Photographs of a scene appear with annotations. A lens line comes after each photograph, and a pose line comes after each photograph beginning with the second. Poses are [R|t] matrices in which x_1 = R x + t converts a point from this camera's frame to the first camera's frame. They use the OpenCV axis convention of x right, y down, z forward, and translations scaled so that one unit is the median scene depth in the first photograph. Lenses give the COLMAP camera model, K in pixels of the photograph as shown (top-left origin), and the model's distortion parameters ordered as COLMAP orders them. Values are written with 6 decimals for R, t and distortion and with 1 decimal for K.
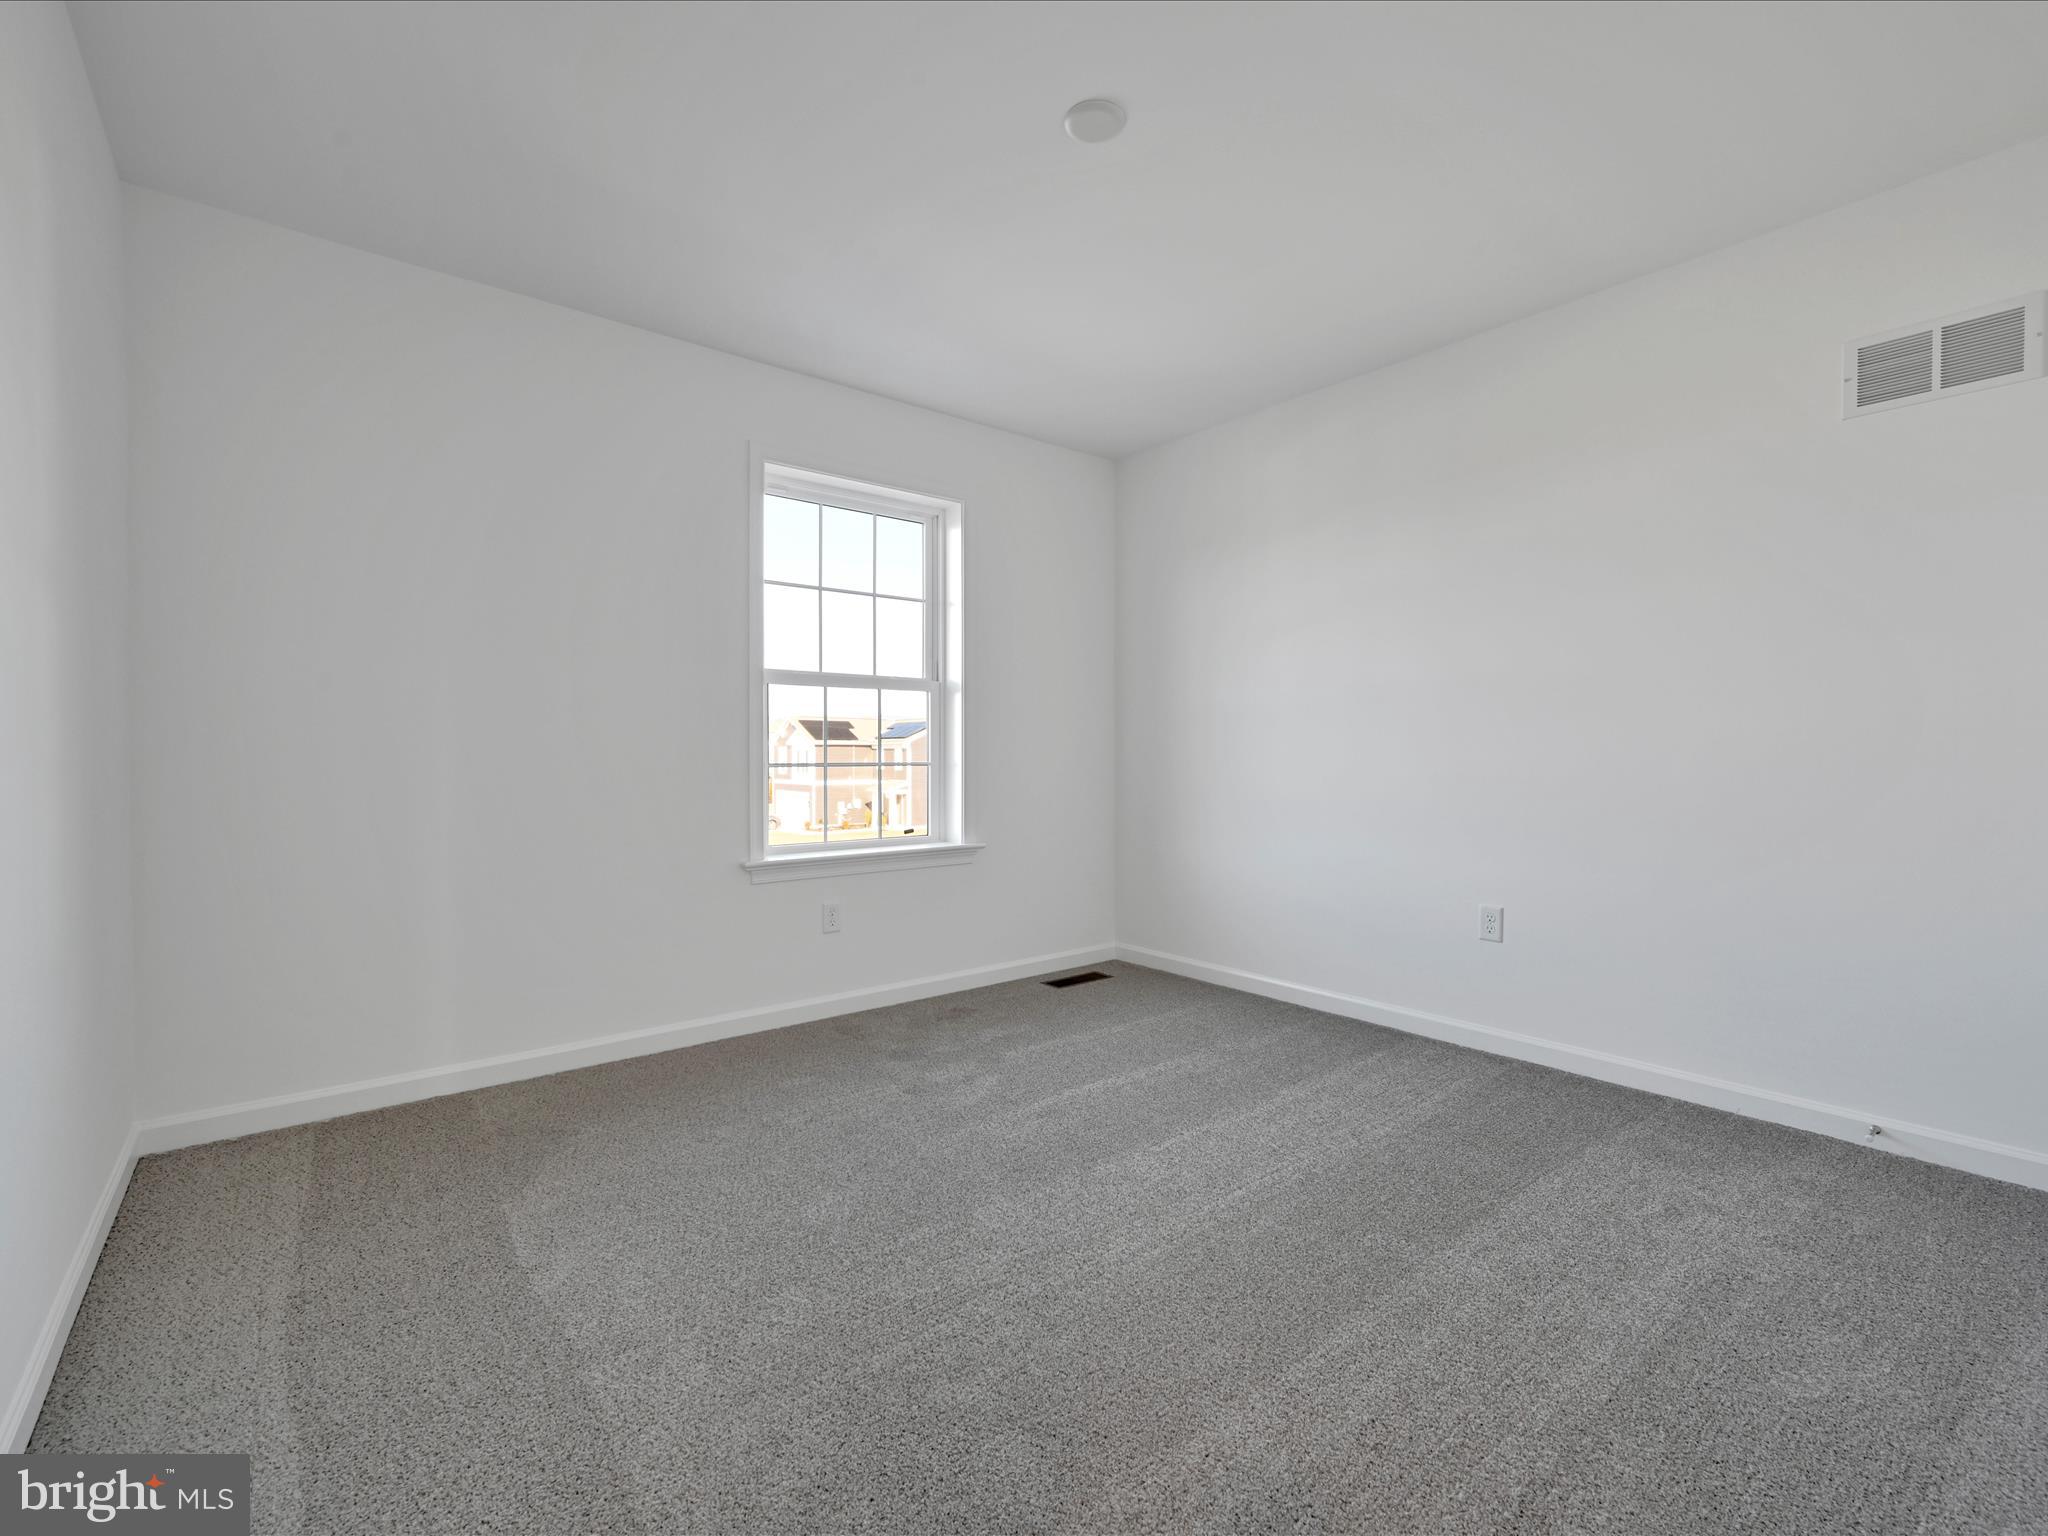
lens RADIAL K [[916.2, 0, 1022.6], [0, 916.2, 764.2], [0, 0, 1]] dist [-0.002331, -0.000312]
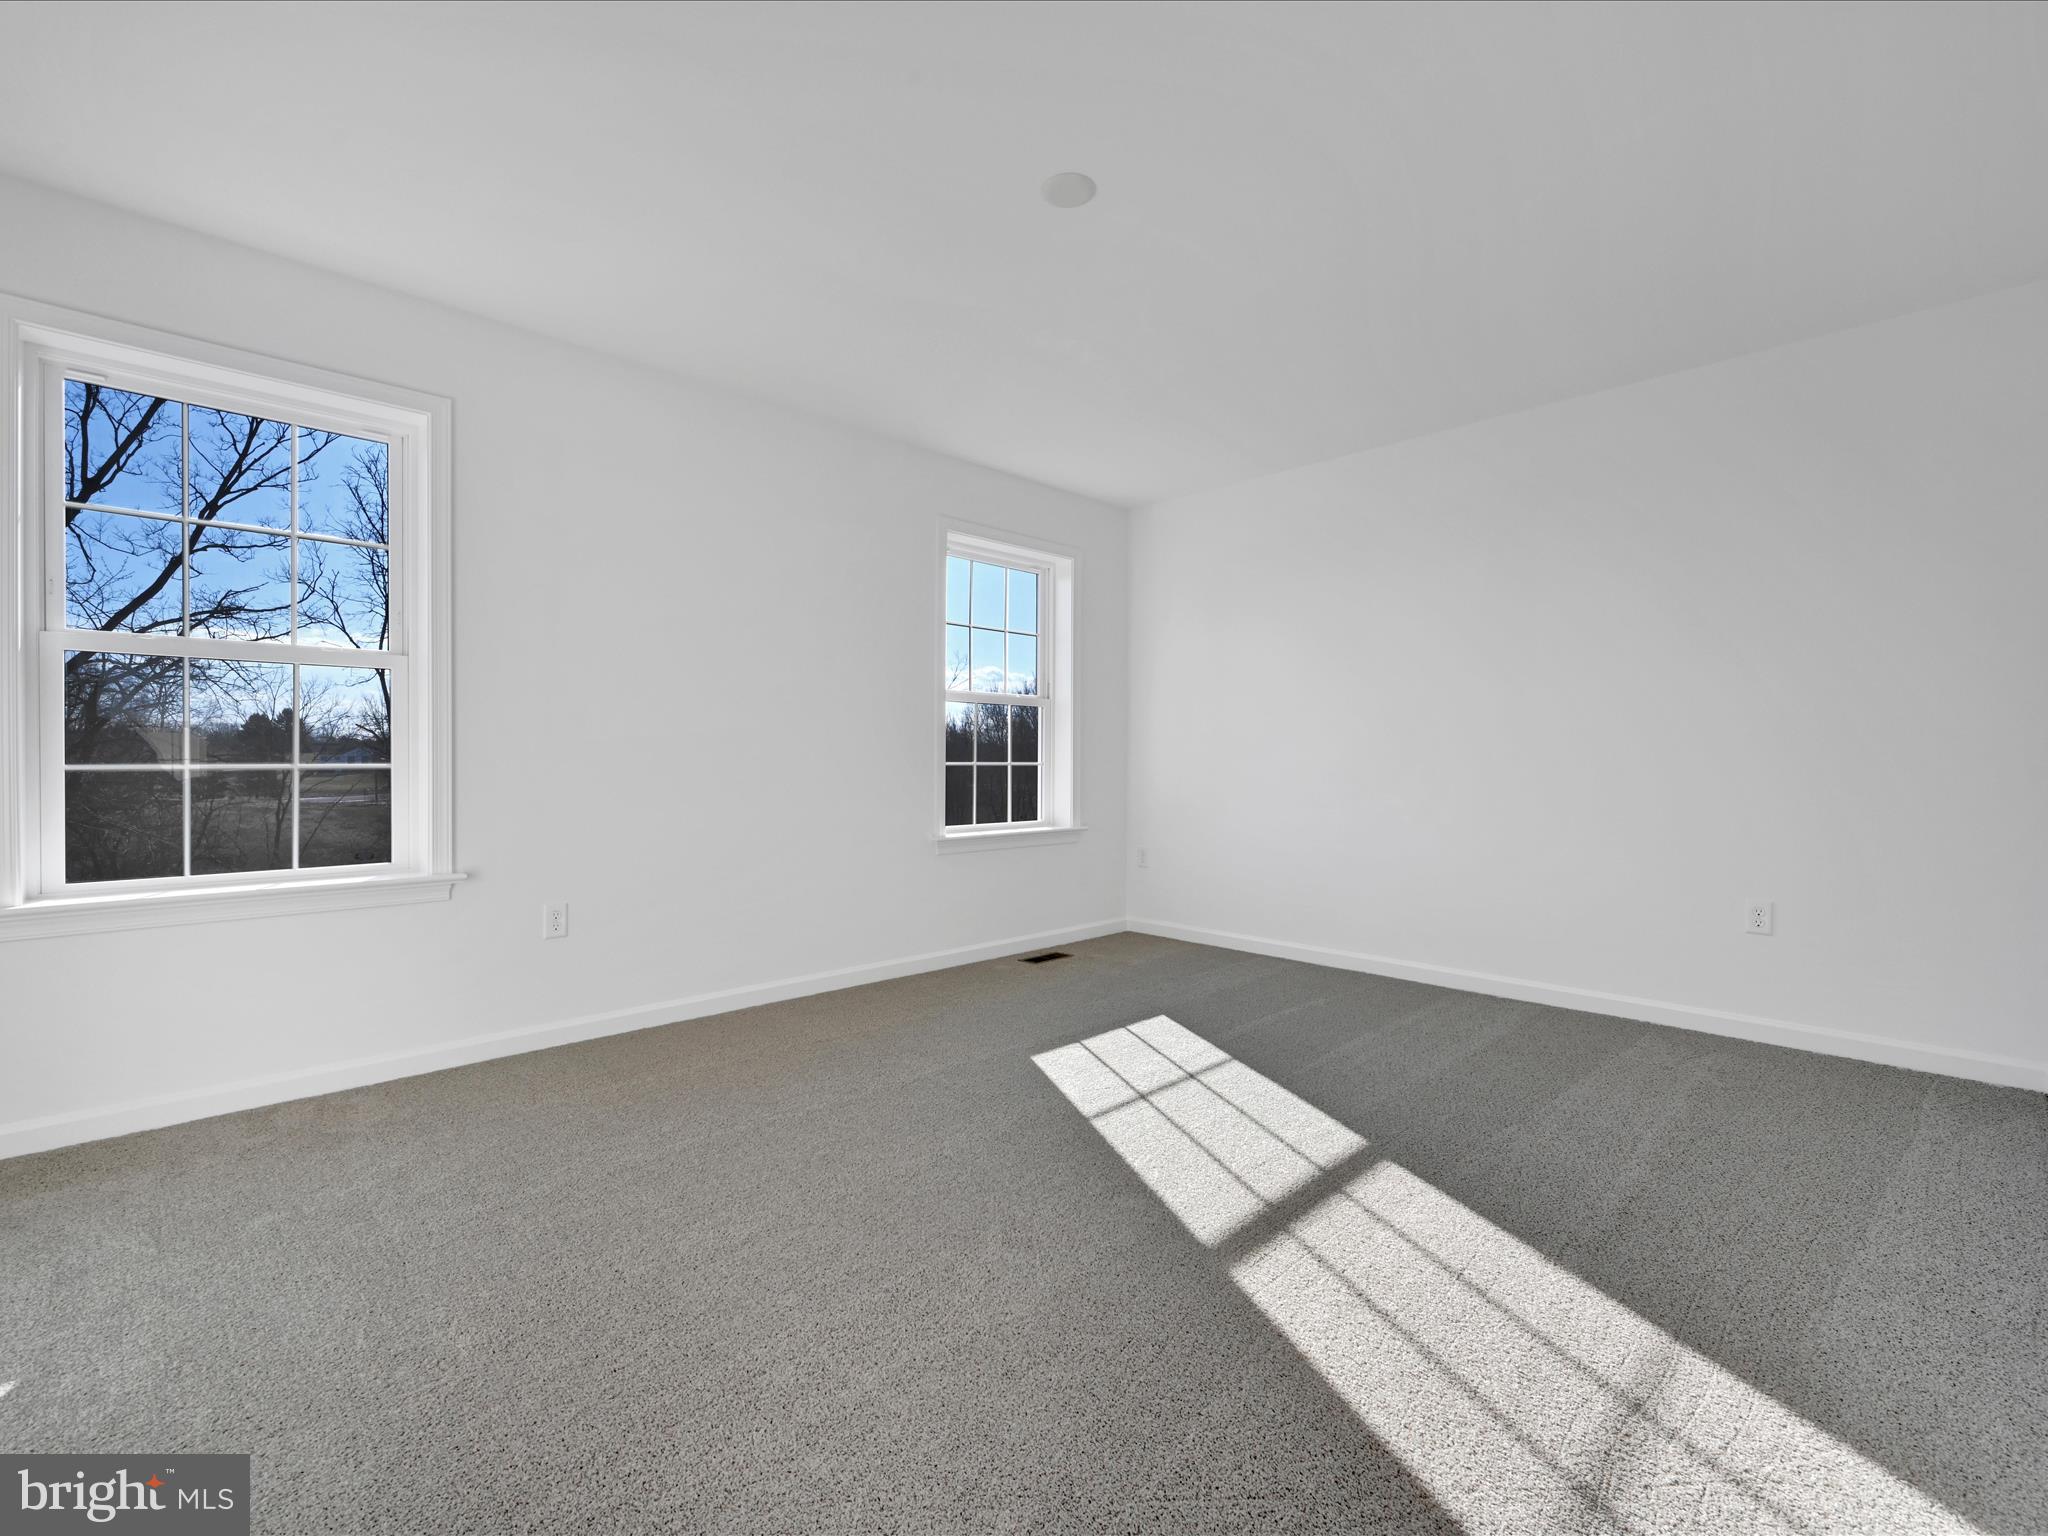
lens RADIAL K [[916.2, 0, 1027.9], [0, 916.2, 761.4], [0, 0, 1]] dist [-0.002331, -0.000312]
pose [[0.991131, 0.017409, 0.131744, -0.242426], [-0.016904, 0.999845, -0.004952, 0.001792], [-0.131810, 0.002681, 0.991271, -0.225096]]
